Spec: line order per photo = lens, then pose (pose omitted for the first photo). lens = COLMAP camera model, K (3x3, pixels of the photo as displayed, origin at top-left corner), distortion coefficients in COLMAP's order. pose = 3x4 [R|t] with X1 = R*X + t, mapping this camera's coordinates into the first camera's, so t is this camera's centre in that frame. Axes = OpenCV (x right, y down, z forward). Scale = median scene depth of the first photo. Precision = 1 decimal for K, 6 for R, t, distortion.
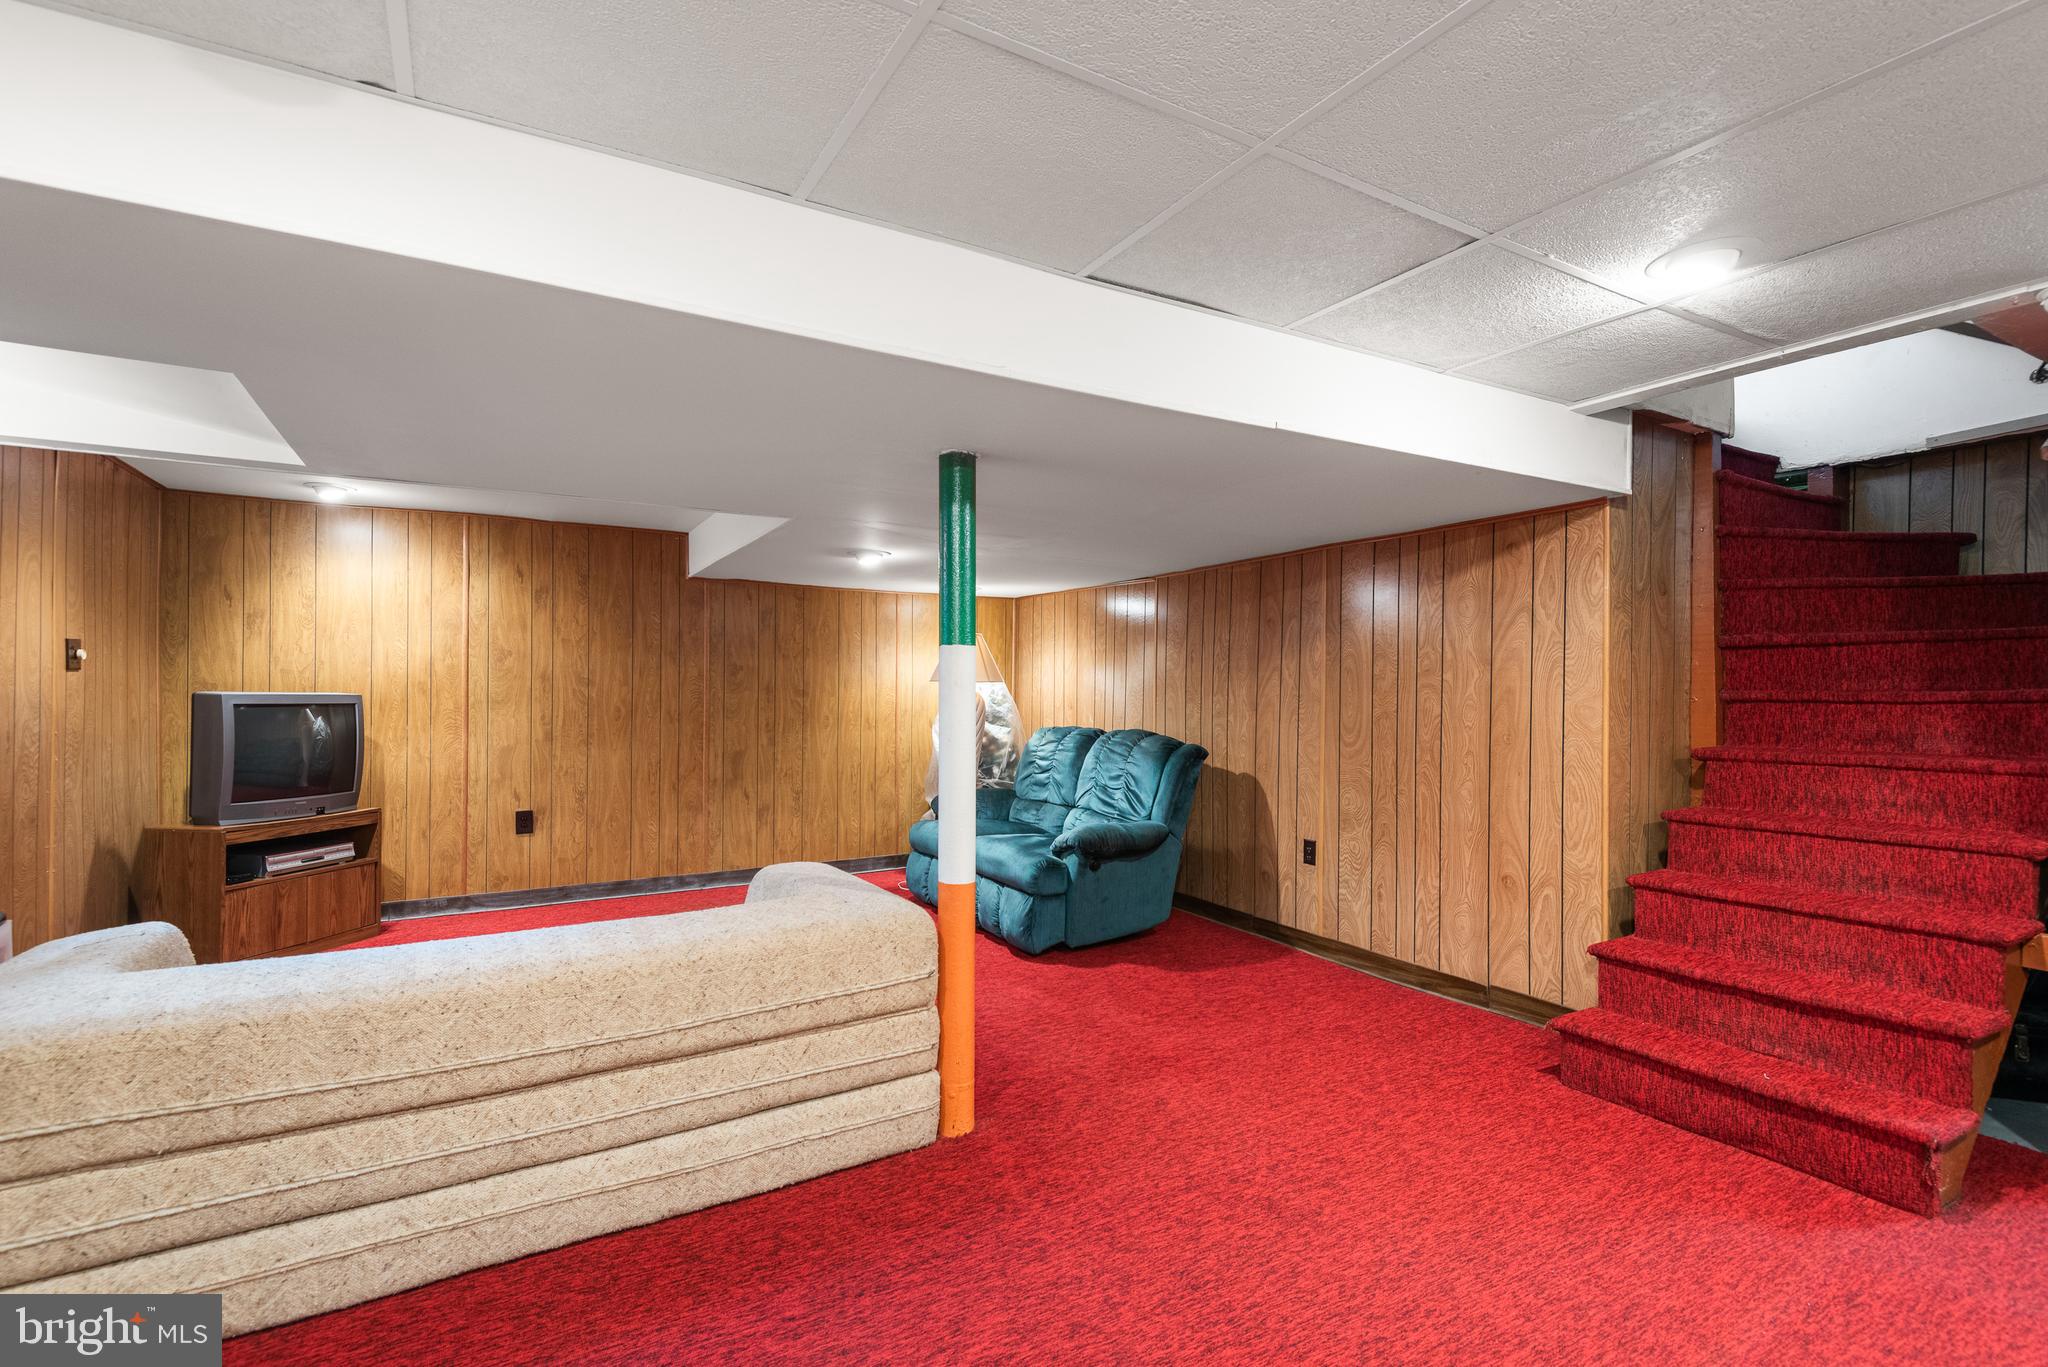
lens RADIAL K [[948.6, 0, 1016.1], [0, 948.6, 689.9], [0, 0, 1]] dist [0.026152, -0.000399]
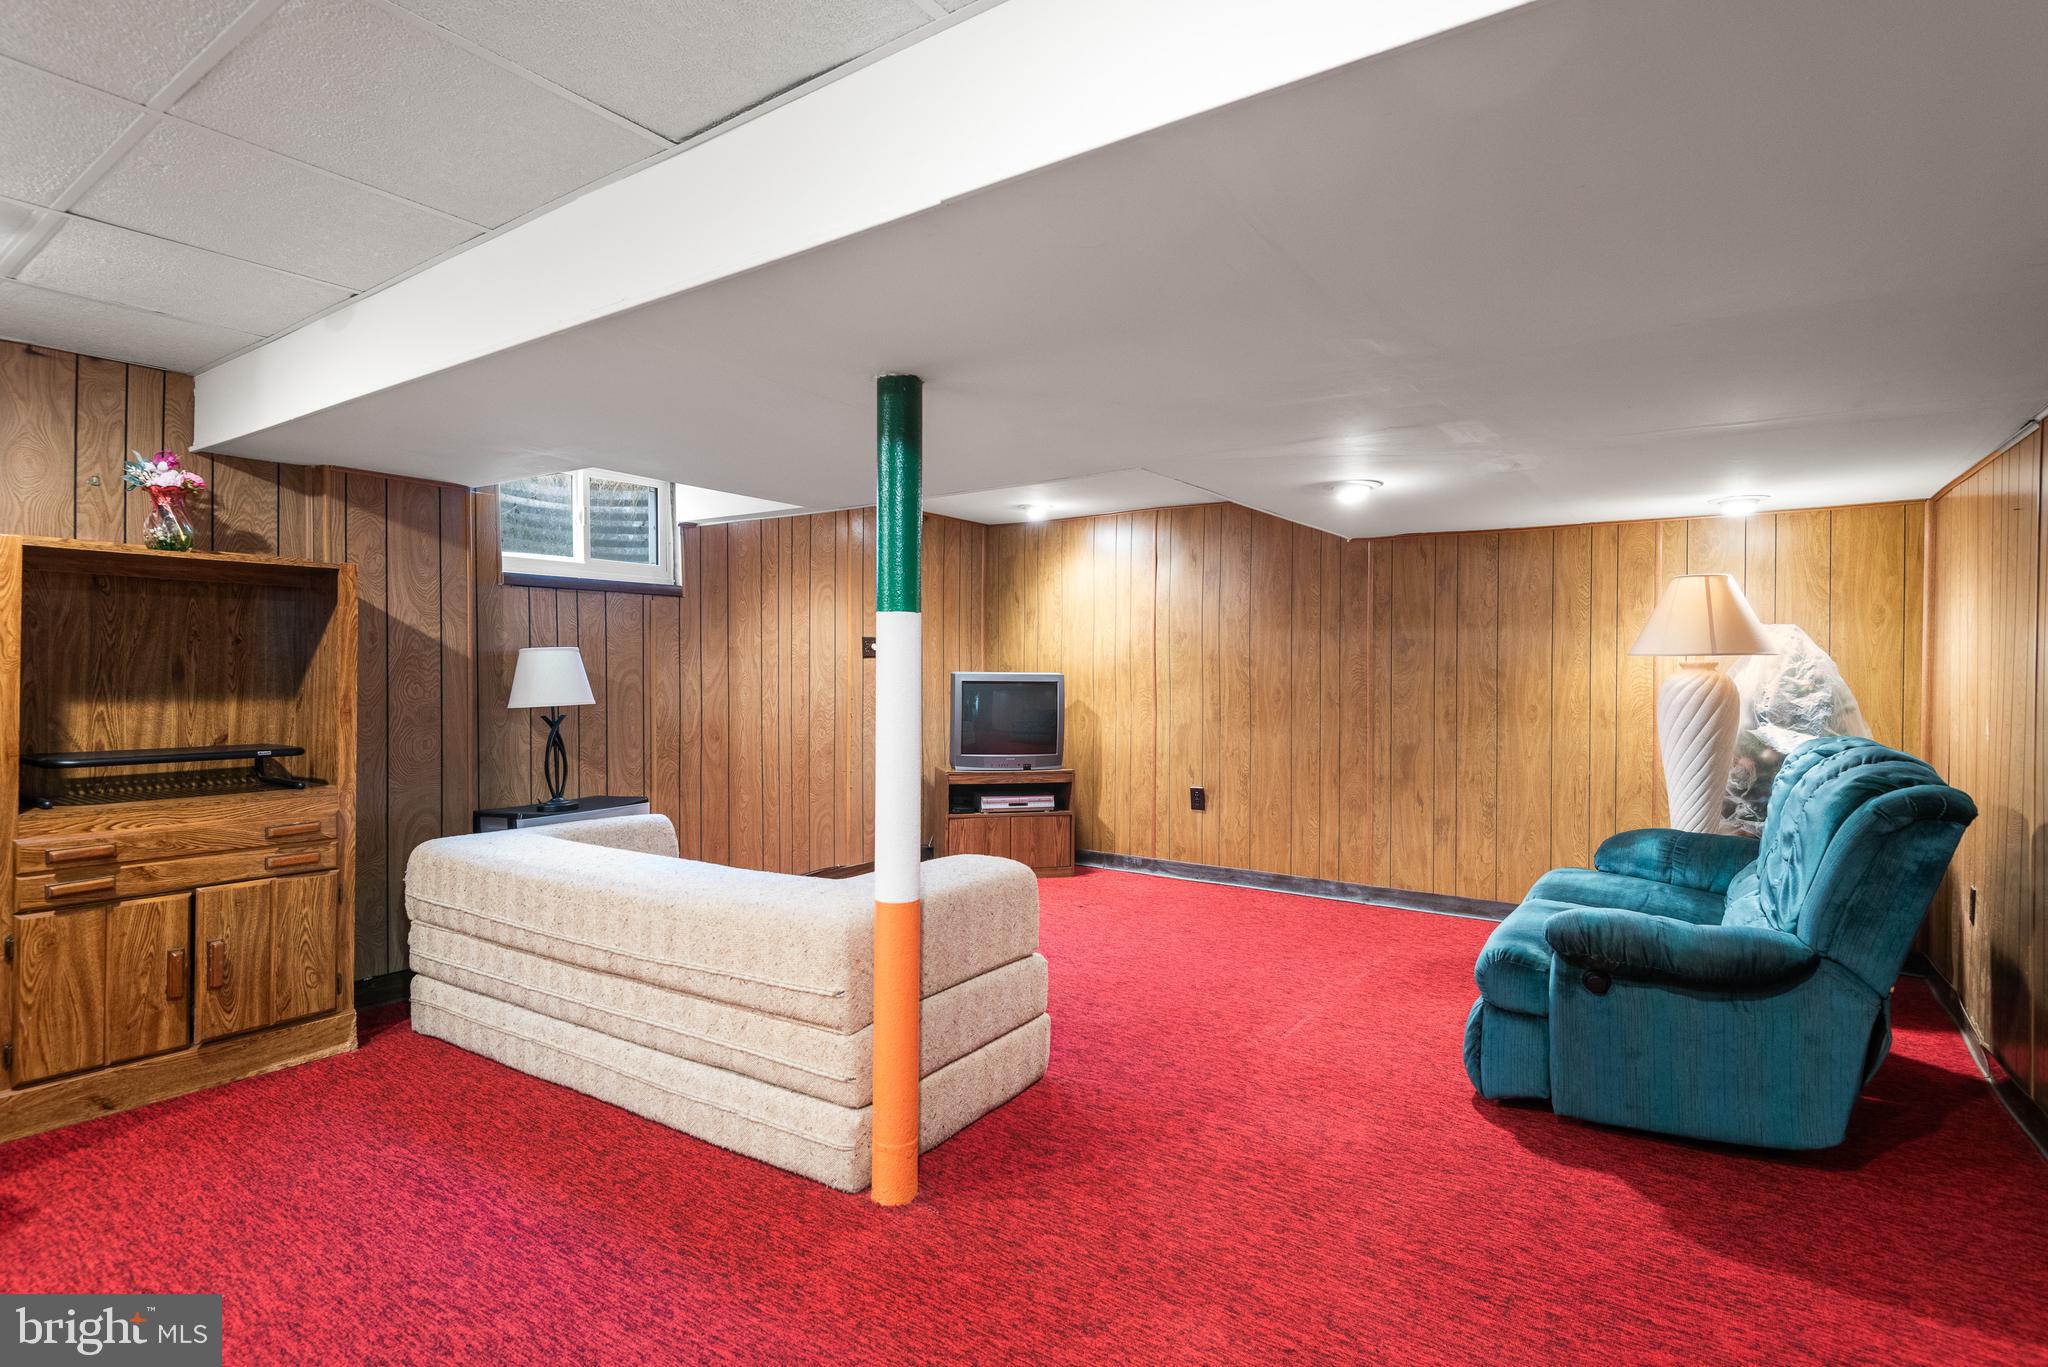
lens RADIAL K [[1021.7, 0, 1051.6], [0, 1021.7, 696.1], [0, 0, 1]] dist [0.043620, -0.033090]
pose [[0.429941, 0.019956, -0.902636, 0.409875], [0.000040, 0.999755, 0.022123, 0.003267], [0.902857, -0.009548, 0.429835, 0.383191]]
